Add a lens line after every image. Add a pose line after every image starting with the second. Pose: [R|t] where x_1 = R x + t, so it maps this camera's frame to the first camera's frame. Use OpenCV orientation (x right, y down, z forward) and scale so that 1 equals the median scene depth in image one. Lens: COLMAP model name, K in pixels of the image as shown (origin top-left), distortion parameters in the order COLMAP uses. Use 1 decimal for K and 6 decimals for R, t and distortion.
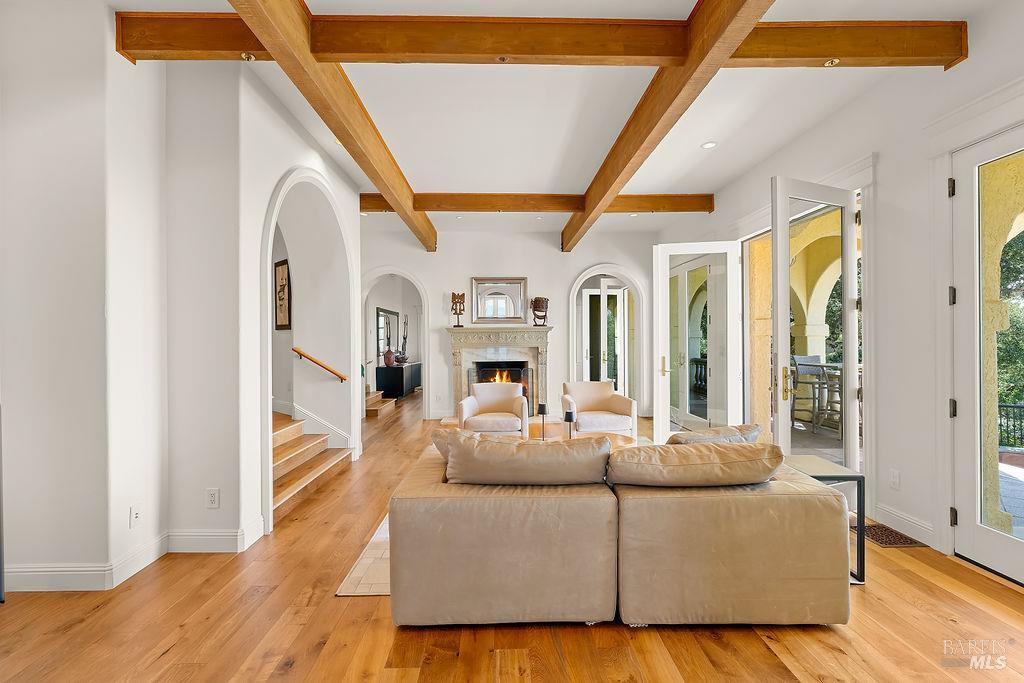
lens RADIAL K [[458.2, 0, 513.4], [0, 458.2, 344.9], [0, 0, 1]] dist [-0.003747, -0.000333]
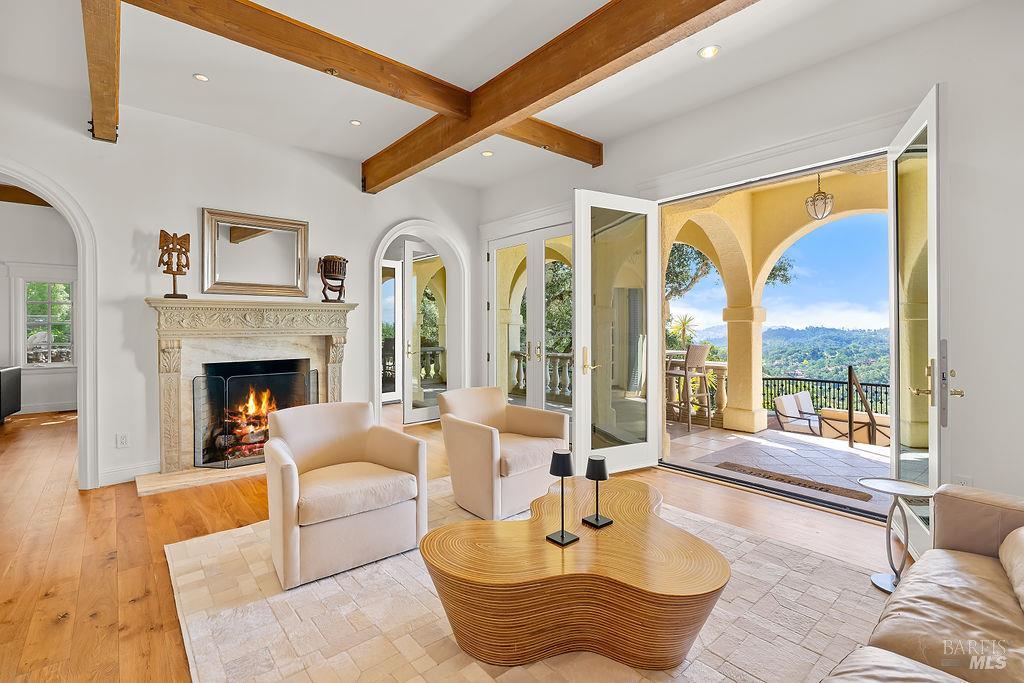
lens RADIAL K [[458.2, 0, 504.3], [0, 458.2, 328.1], [0, 0, 1]] dist [-0.003747, -0.000333]
pose [[0.780659, 0.005125, 0.624936, -0.151042], [0.003092, 0.999922, -0.012063, 0.002719], [-0.624950, 0.011349, 0.780583, 0.359734]]
